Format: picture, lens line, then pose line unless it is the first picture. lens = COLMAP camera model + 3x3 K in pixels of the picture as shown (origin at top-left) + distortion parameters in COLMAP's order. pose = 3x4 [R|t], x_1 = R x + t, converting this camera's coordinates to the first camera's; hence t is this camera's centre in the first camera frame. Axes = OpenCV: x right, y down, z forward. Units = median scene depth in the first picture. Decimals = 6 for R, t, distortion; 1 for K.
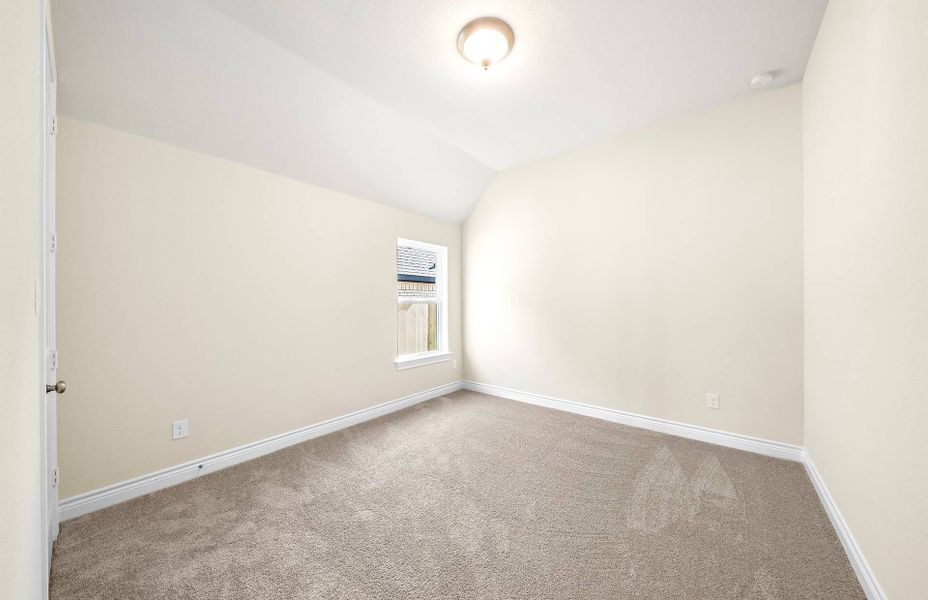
lens RADIAL K [[317.0, 0, 464.5], [0, 317.0, 303.4], [0, 0, 1]] dist [-0.000238, -0.000033]
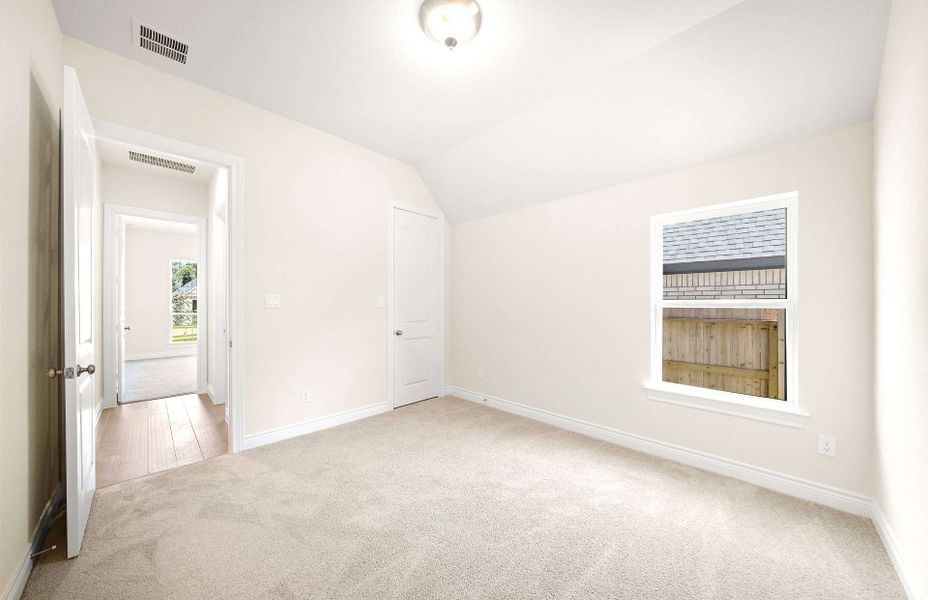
lens RADIAL K [[317.0, 0, 464.5], [0, 317.0, 303.4], [0, 0, 1]] dist [-0.000238, -0.000033]
pose [[-0.096899, 0.001625, -0.995293, 0.661953], [0.000047, 0.999999, 0.001628, -0.008416], [0.995294, 0.000111, -0.096898, 0.773510]]
